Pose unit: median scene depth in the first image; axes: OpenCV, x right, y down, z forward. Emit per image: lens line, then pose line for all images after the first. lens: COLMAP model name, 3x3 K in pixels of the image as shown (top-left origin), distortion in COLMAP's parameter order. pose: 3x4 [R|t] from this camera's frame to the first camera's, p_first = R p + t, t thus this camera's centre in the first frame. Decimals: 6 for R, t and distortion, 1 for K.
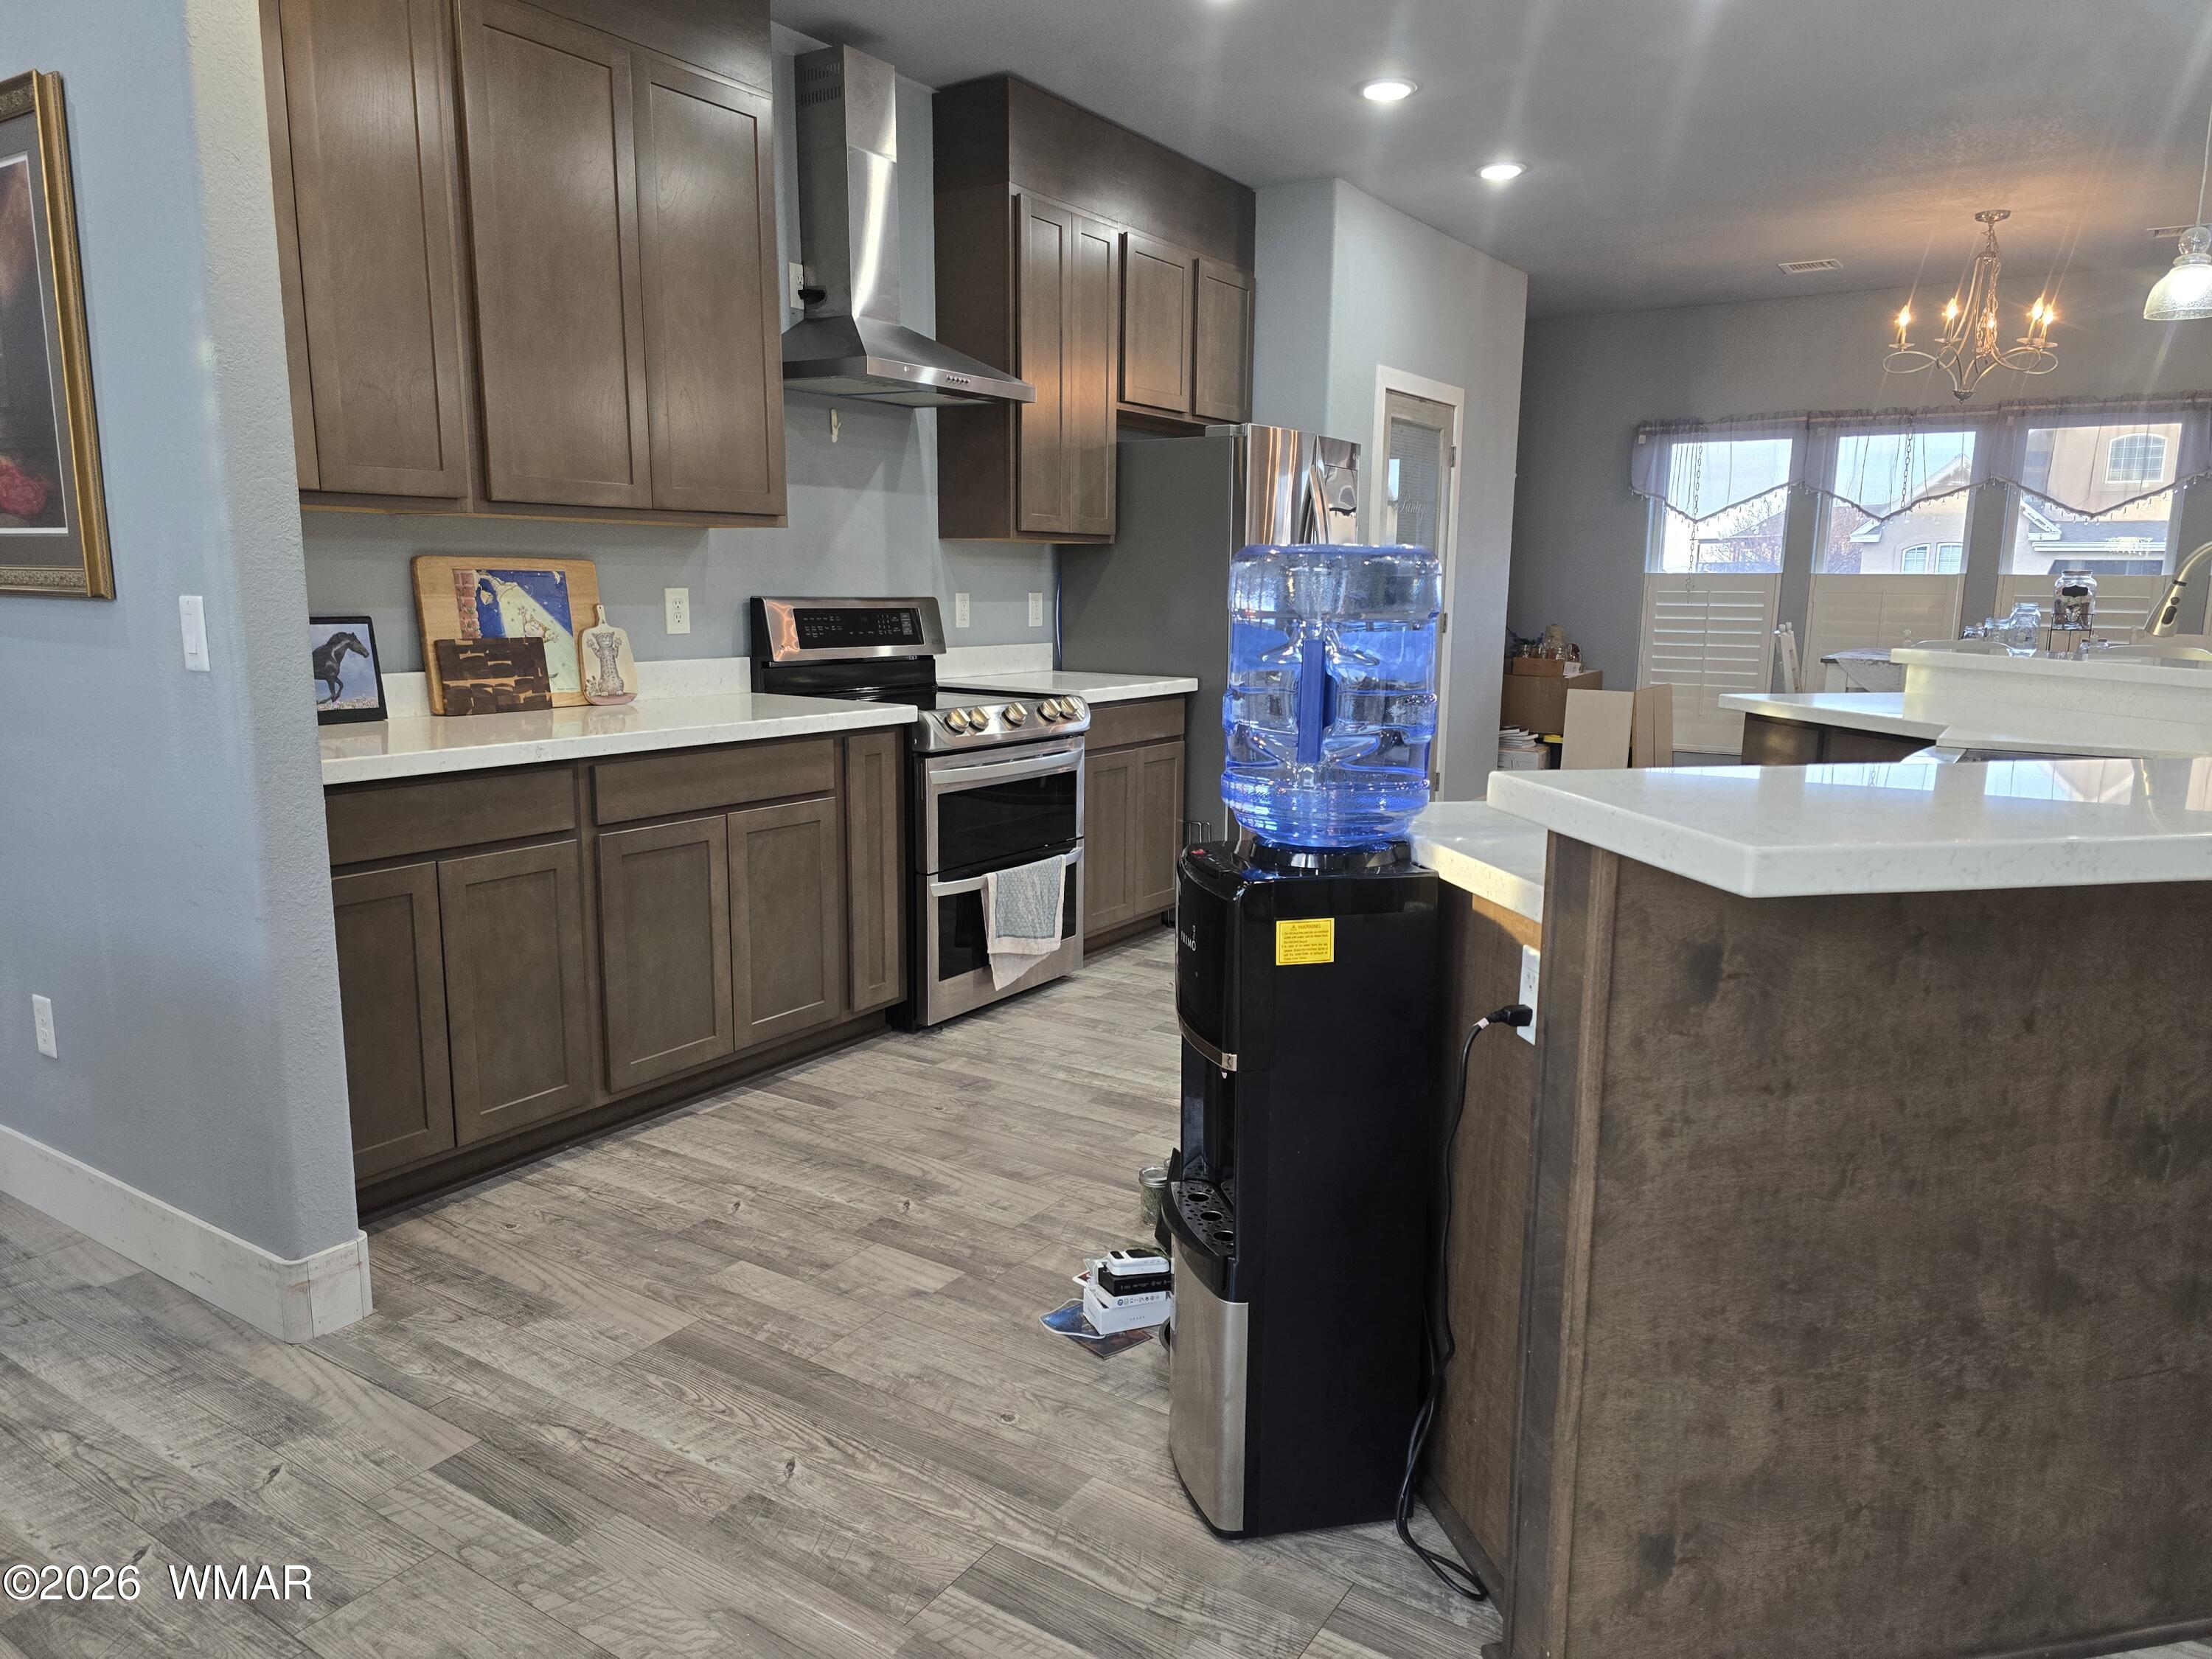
lens RADIAL K [[1485.1, 0, 1123.0], [0, 1485.1, 851.4], [0, 0, 1]] dist [0.055675, -0.049188]
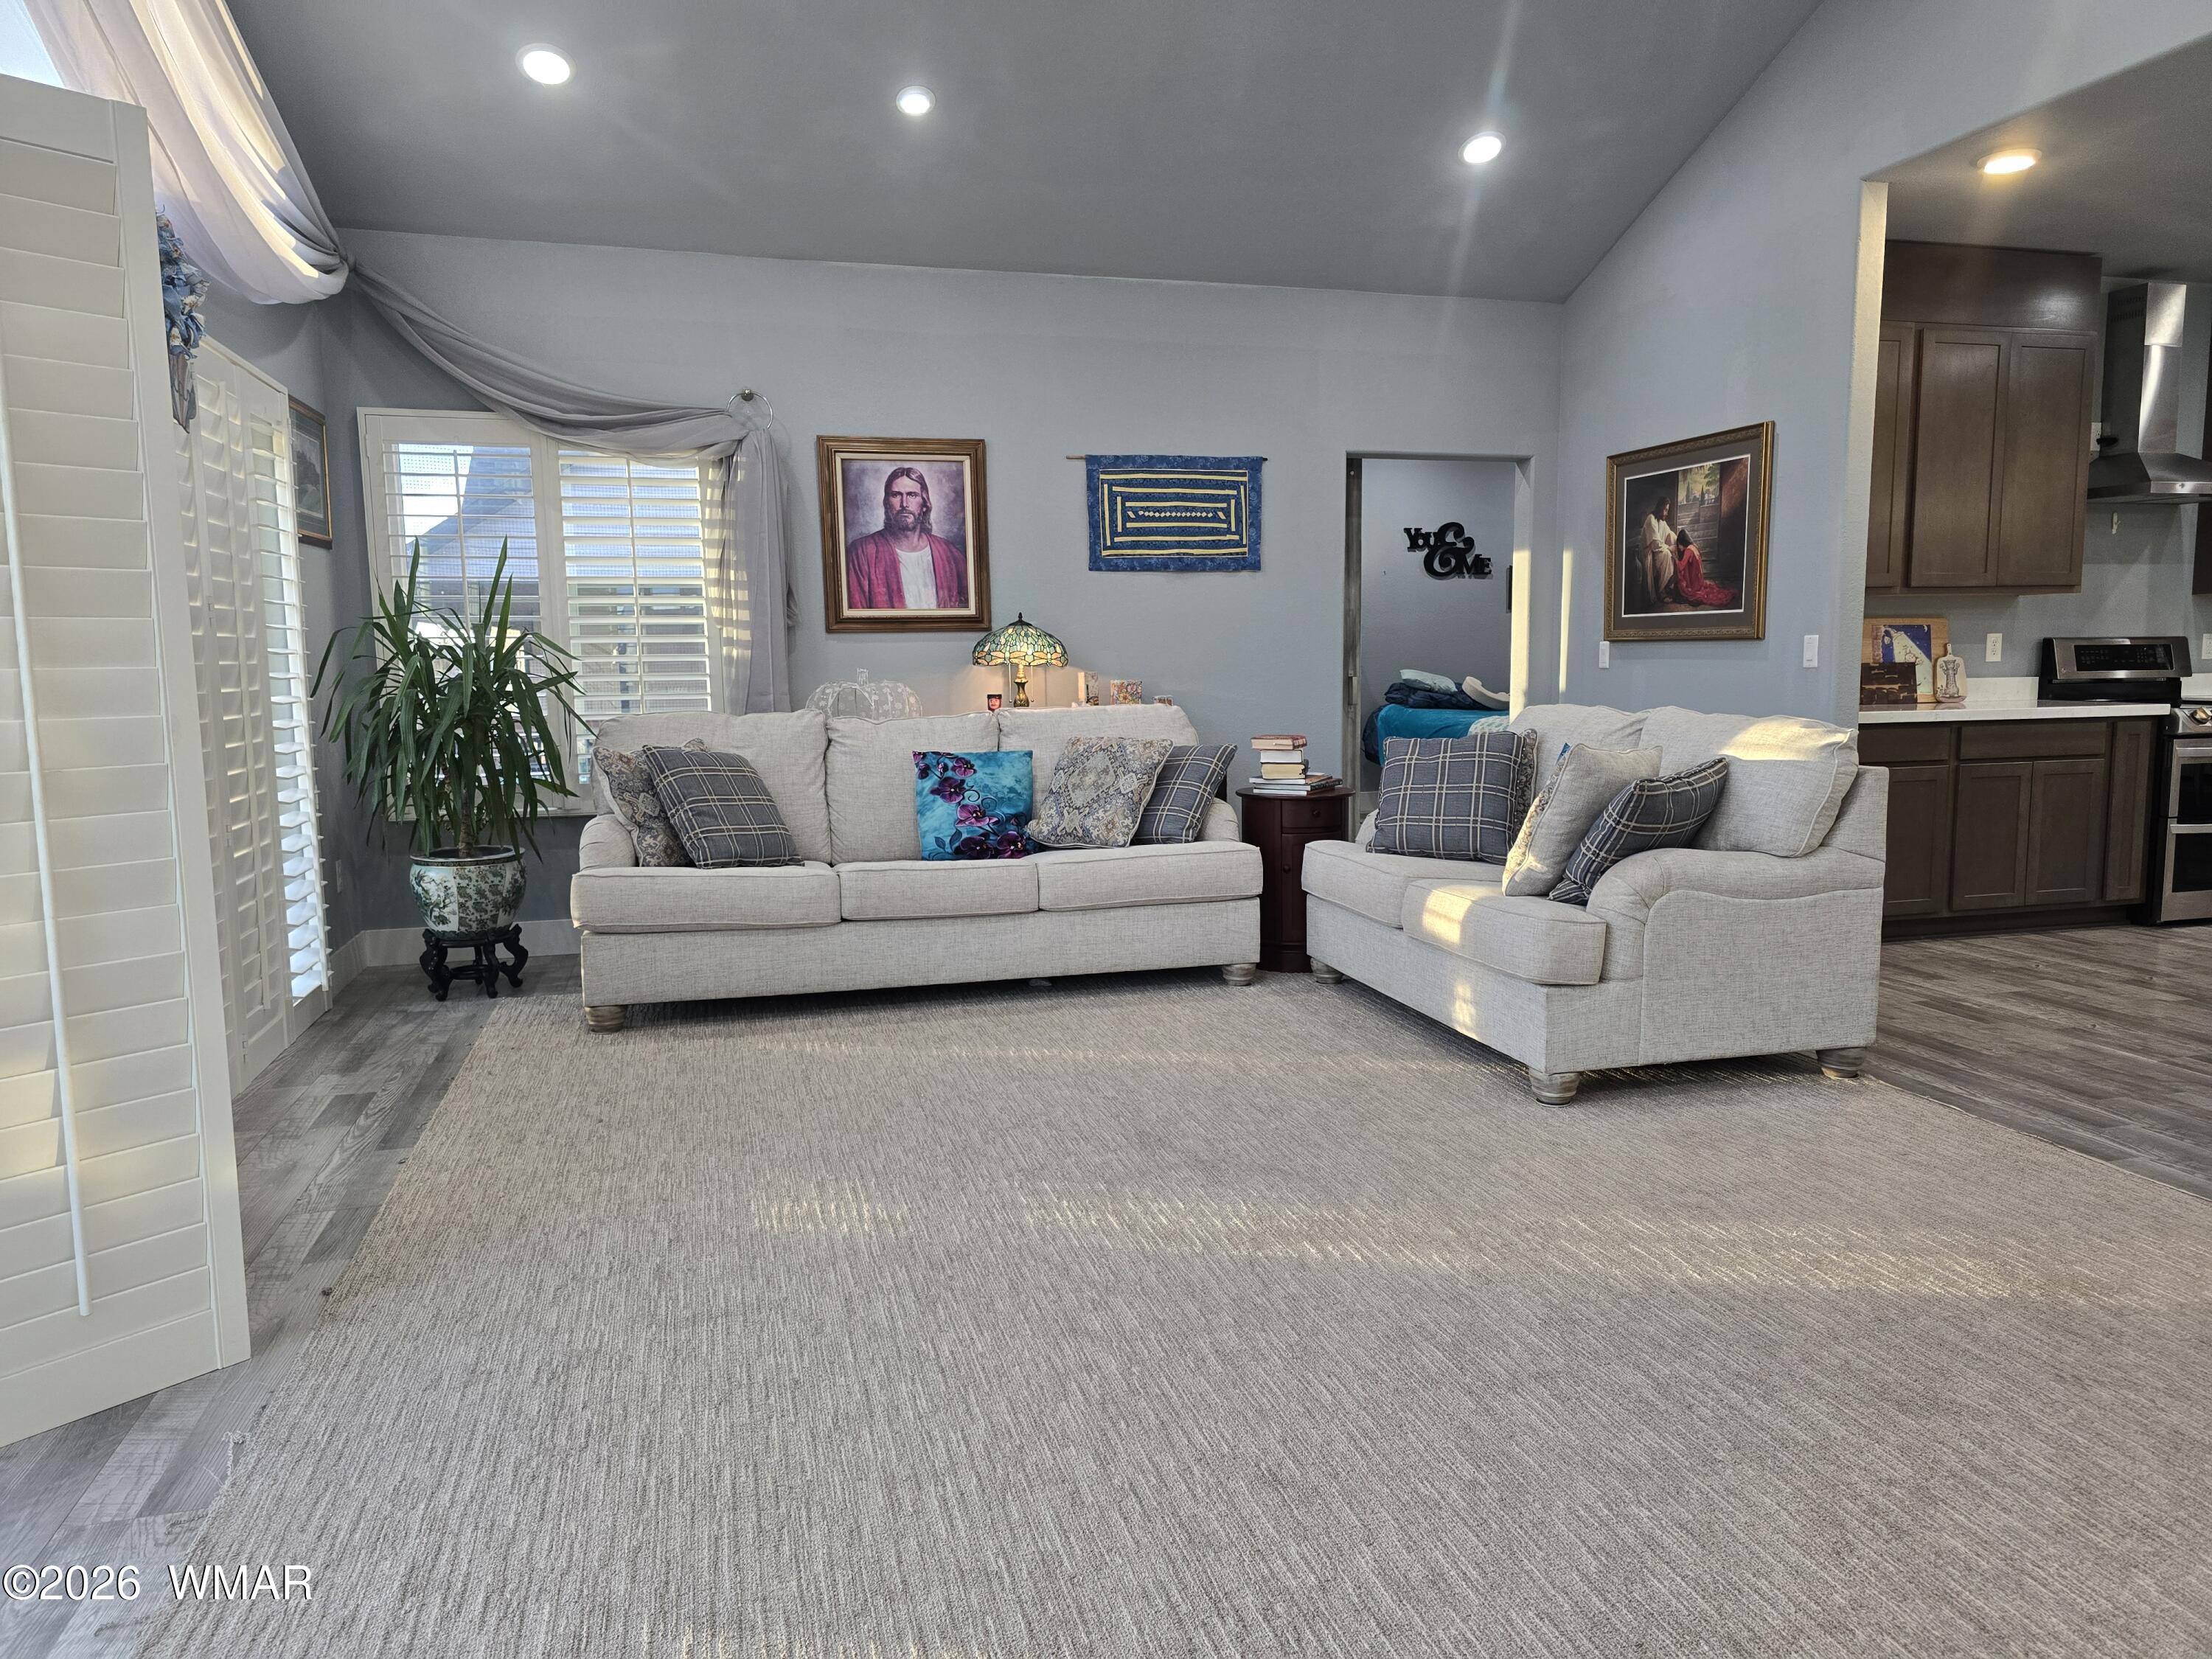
lens RADIAL K [[1485.1, 0, 1151.1], [0, 1485.1, 835.5], [0, 0, 1]] dist [0.055675, -0.049188]
pose [[0.761942, 0.057636, -0.645076, 0.069290], [-0.097240, 0.994922, -0.025962, 0.176975], [0.640304, 0.082509, 0.763678, -0.829761]]
